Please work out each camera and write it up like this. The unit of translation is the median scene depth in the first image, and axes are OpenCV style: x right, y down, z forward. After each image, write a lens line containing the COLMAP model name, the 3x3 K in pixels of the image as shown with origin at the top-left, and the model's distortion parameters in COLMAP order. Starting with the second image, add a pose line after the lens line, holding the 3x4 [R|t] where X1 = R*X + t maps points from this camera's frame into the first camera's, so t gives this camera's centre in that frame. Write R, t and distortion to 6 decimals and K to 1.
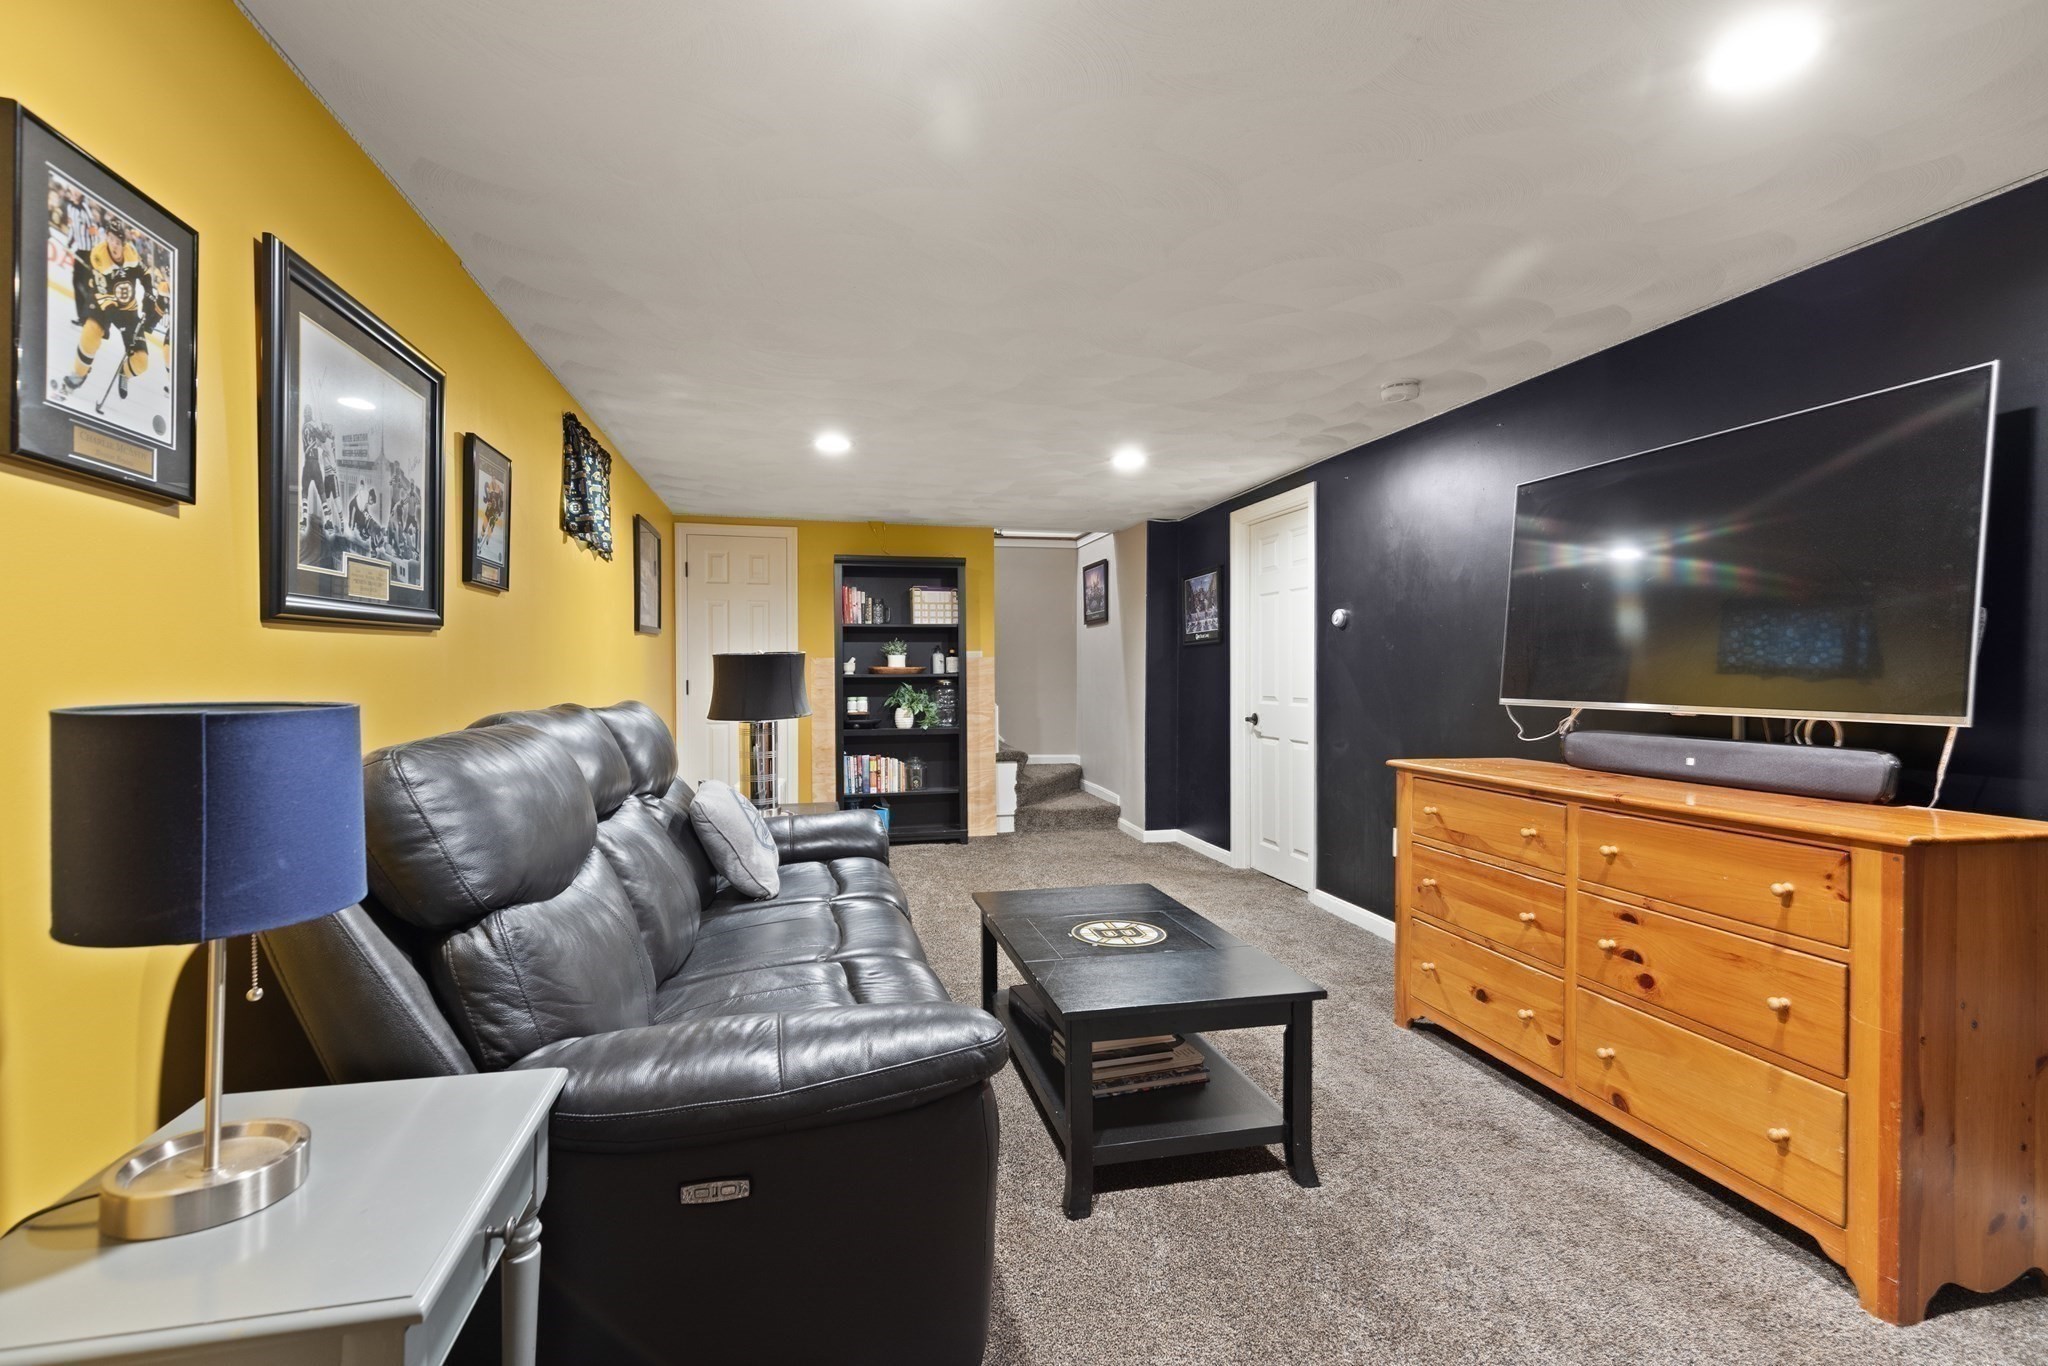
lens RADIAL K [[947.8, 0, 1024.3], [0, 947.8, 676.1], [0, 0, 1]] dist [0.011286, -0.000388]
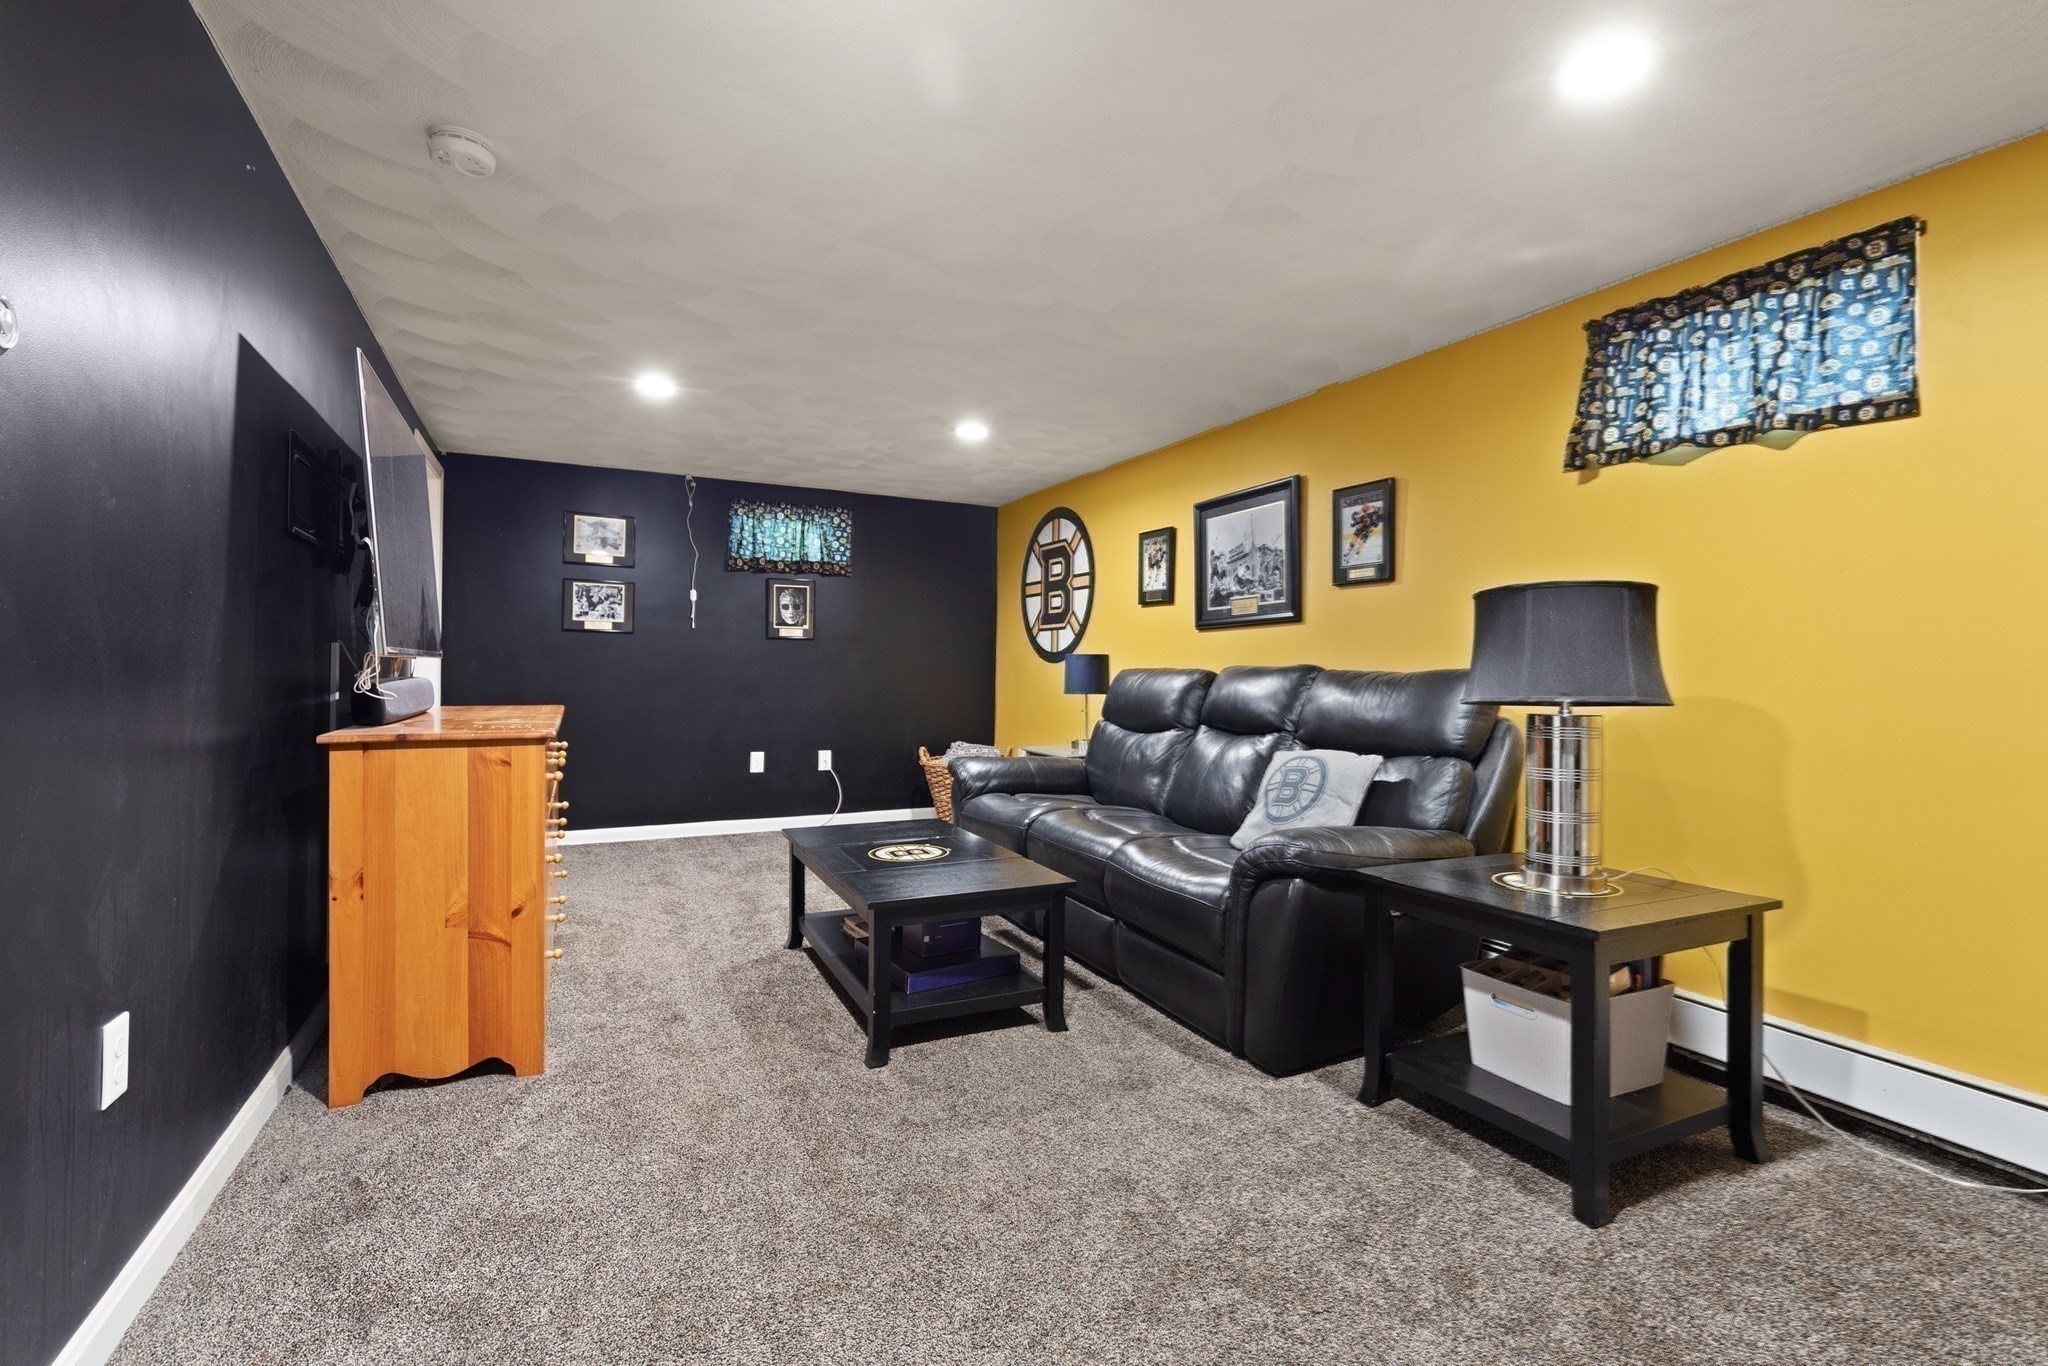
lens RADIAL K [[947.8, 0, 1024.3], [0, 947.8, 676.1], [0, 0, 1]] dist [0.011286, -0.000388]
pose [[-0.975307, -0.015276, -0.220325, 0.297898], [-0.017764, 0.999799, 0.009314, 0.051010], [0.220138, 0.012998, -0.975382, 2.897995]]
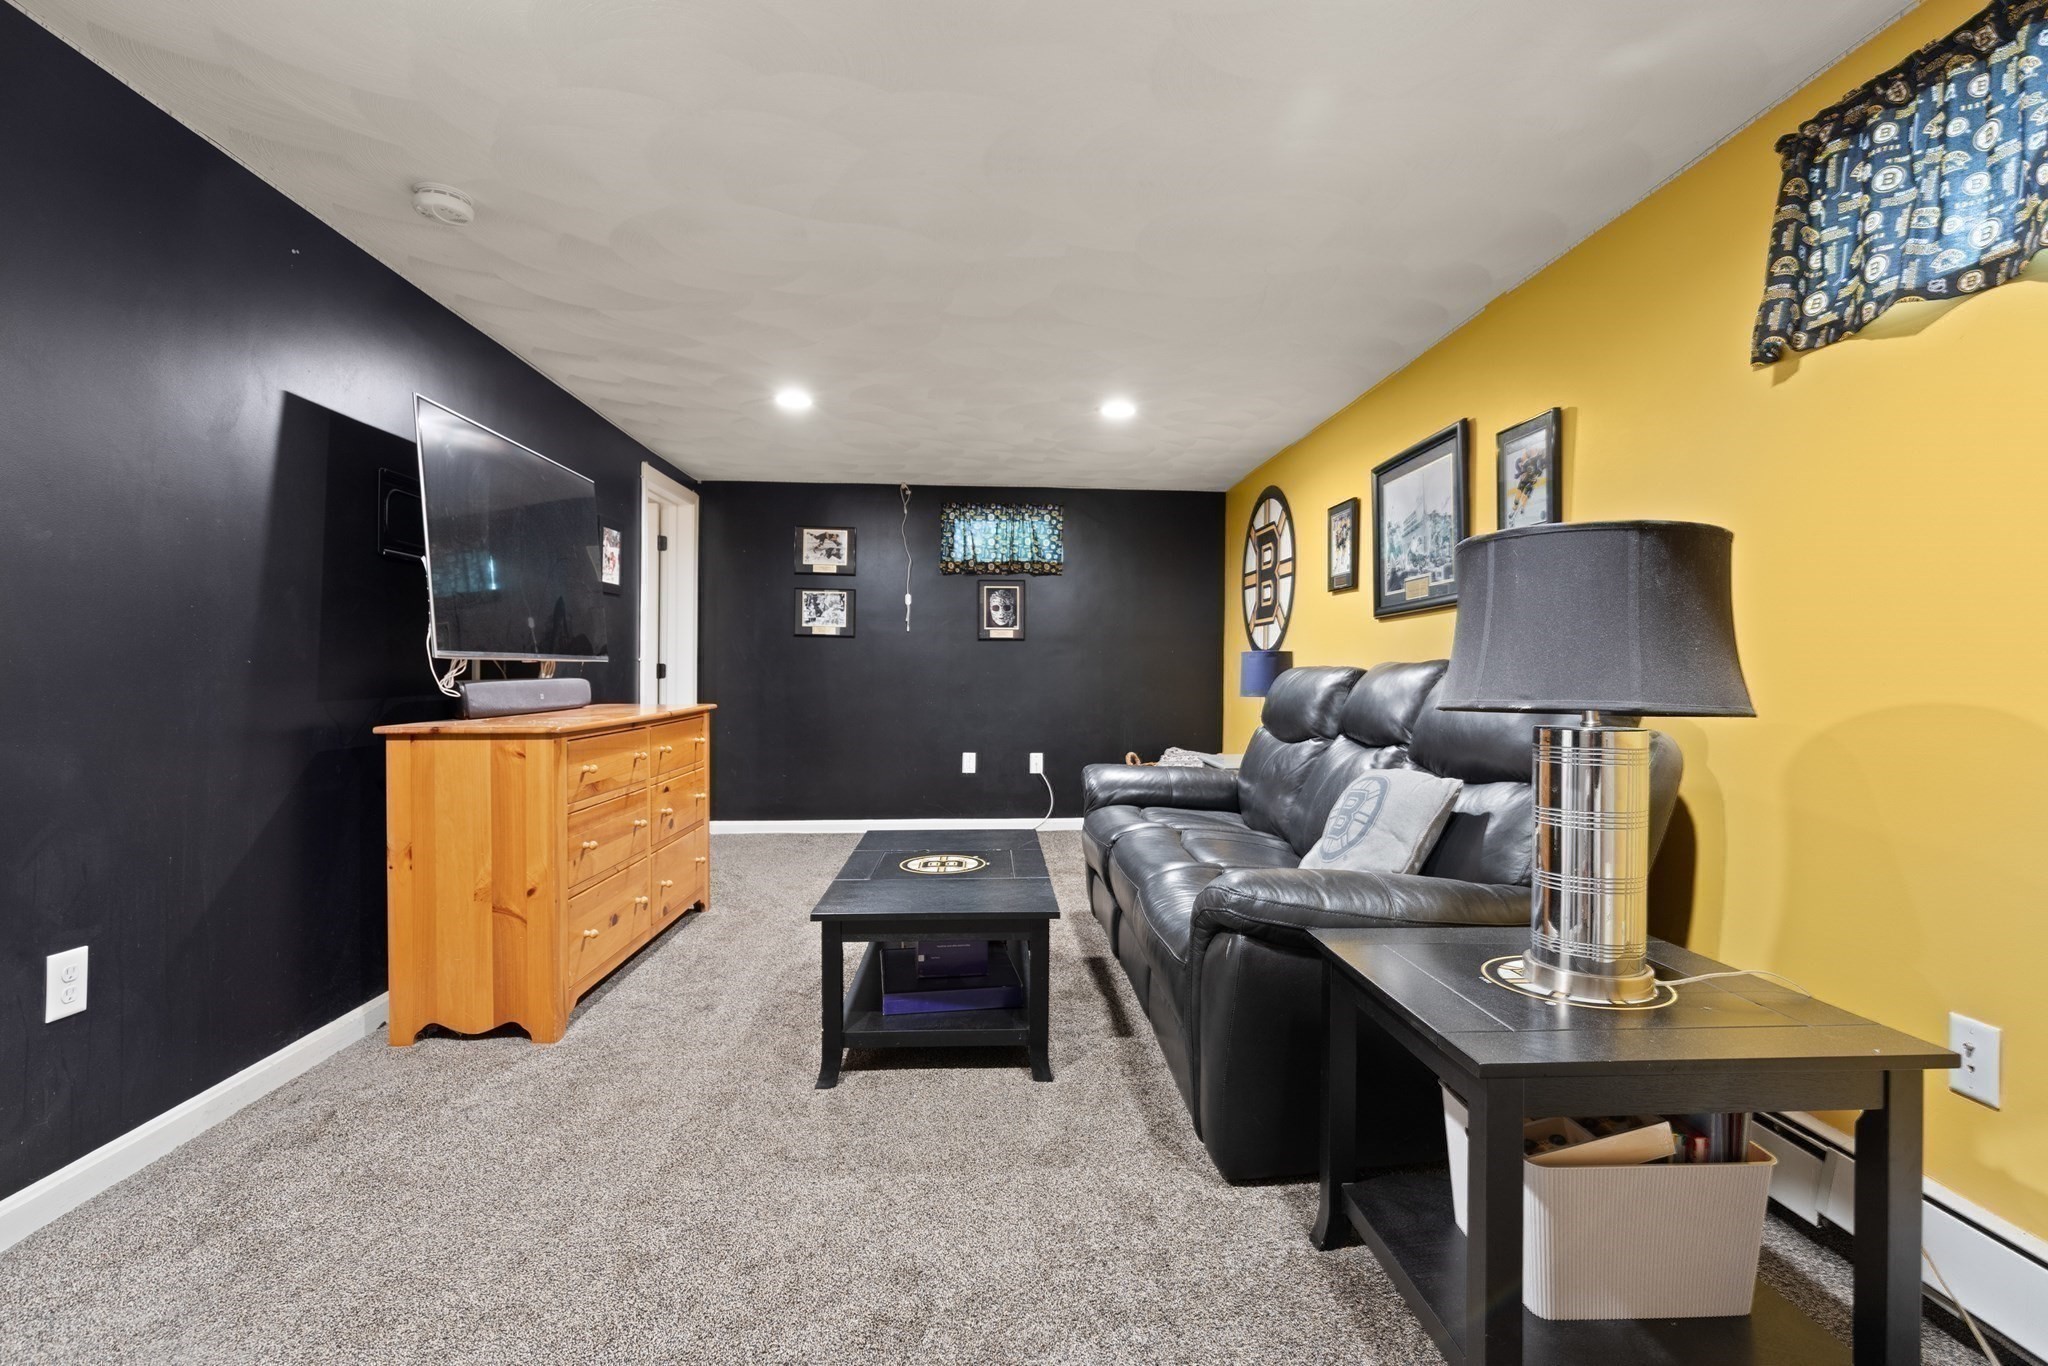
lens RADIAL K [[959.9, 0, 1027.1], [0, 959.9, 678.6], [0, 0, 1]] dist [-0.001258, 0.001512]
pose [[-0.984846, -0.013441, 0.172908, -0.254261], [-0.011070, 0.999831, 0.014670, 0.050409], [-0.173076, 0.012534, -0.984829, 2.766828]]
